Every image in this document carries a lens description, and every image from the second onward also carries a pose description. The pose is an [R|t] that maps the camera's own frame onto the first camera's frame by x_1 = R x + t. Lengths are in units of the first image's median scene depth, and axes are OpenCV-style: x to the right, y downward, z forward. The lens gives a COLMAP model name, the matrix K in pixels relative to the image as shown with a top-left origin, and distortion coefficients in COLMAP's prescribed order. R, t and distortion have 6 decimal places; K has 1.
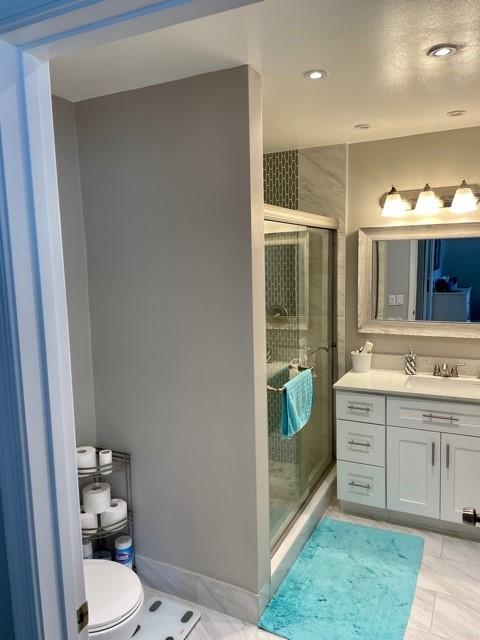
lens RADIAL K [[482.2, 0, 240.6], [0, 482.2, 318.7], [0, 0, 1]] dist [0.064480, -0.059805]
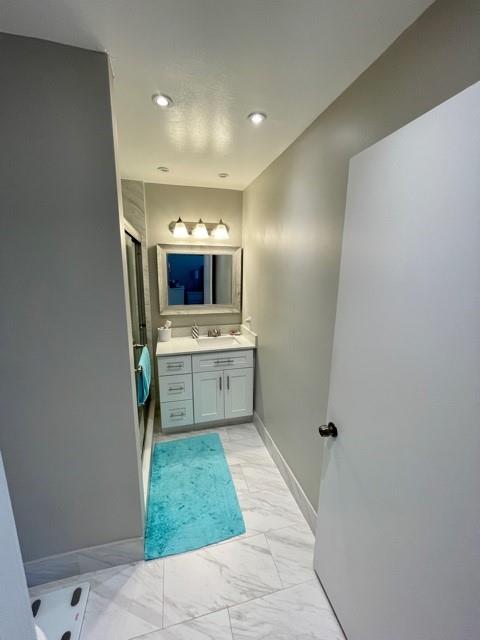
lens RADIAL K [[260.2, 0, 239.4], [0, 260.2, 320.5], [0, 0, 1]] dist [-0.001309, 0.000067]
pose [[0.751523, -0.099236, 0.652201, -0.113748], [0.054411, 0.994577, 0.088633, -0.014877], [-0.657460, -0.031123, 0.752847, 0.270896]]
